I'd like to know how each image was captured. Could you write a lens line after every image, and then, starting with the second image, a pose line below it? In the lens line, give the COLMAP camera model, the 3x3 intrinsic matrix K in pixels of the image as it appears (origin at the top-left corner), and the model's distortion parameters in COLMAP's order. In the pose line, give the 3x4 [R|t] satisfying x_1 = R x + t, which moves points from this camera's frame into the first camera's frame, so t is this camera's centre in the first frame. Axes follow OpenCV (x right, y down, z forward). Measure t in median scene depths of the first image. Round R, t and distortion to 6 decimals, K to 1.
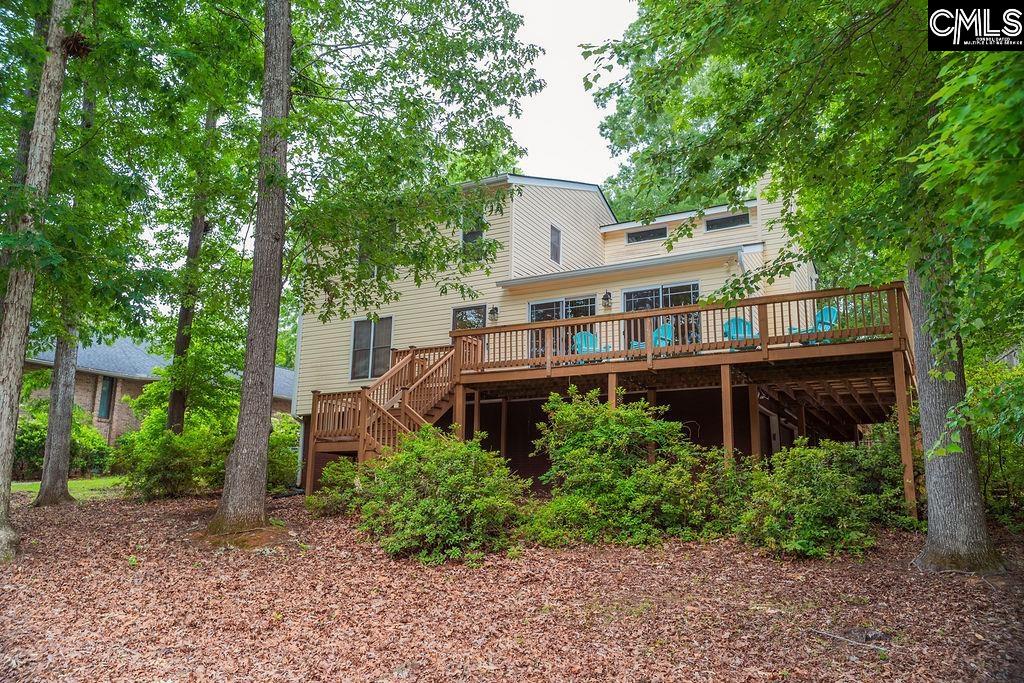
lens RADIAL K [[820.8, 0, 513.7], [0, 820.8, 313.1], [0, 0, 1]] dist [-0.002521, -0.002653]
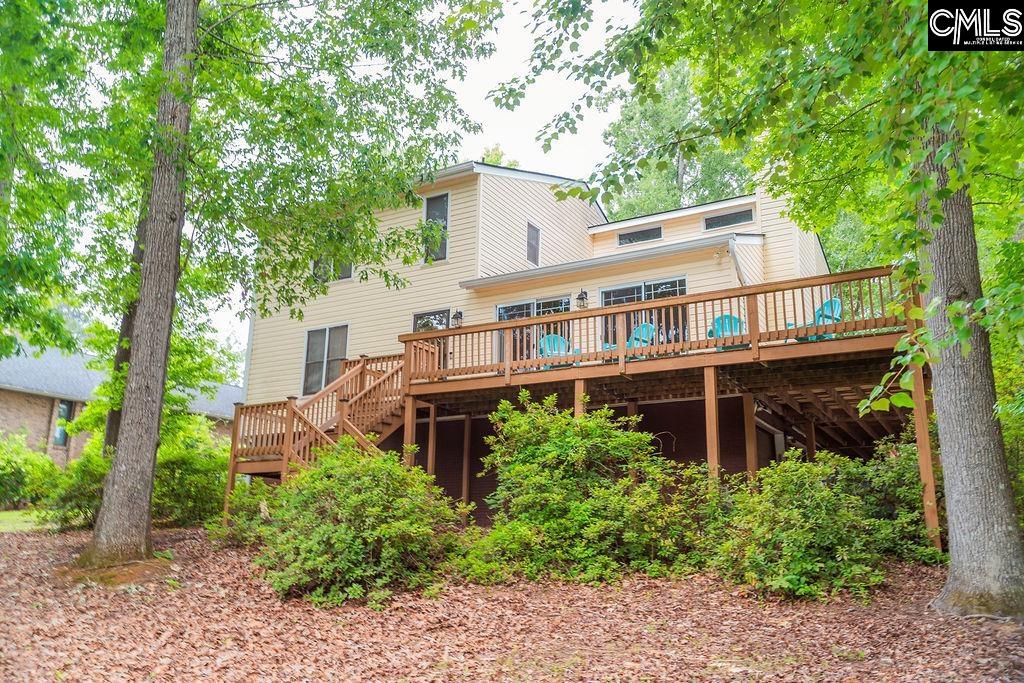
lens RADIAL K [[802.0, 0, 543.6], [0, 802.0, 326.1], [0, 0, 1]] dist [0.000667, -0.006708]
pose [[0.999678, -0.007182, -0.024349, 0.111395], [0.006227, 0.999217, -0.039079, 0.053879], [0.024610, 0.038914, 0.998939, 0.175268]]
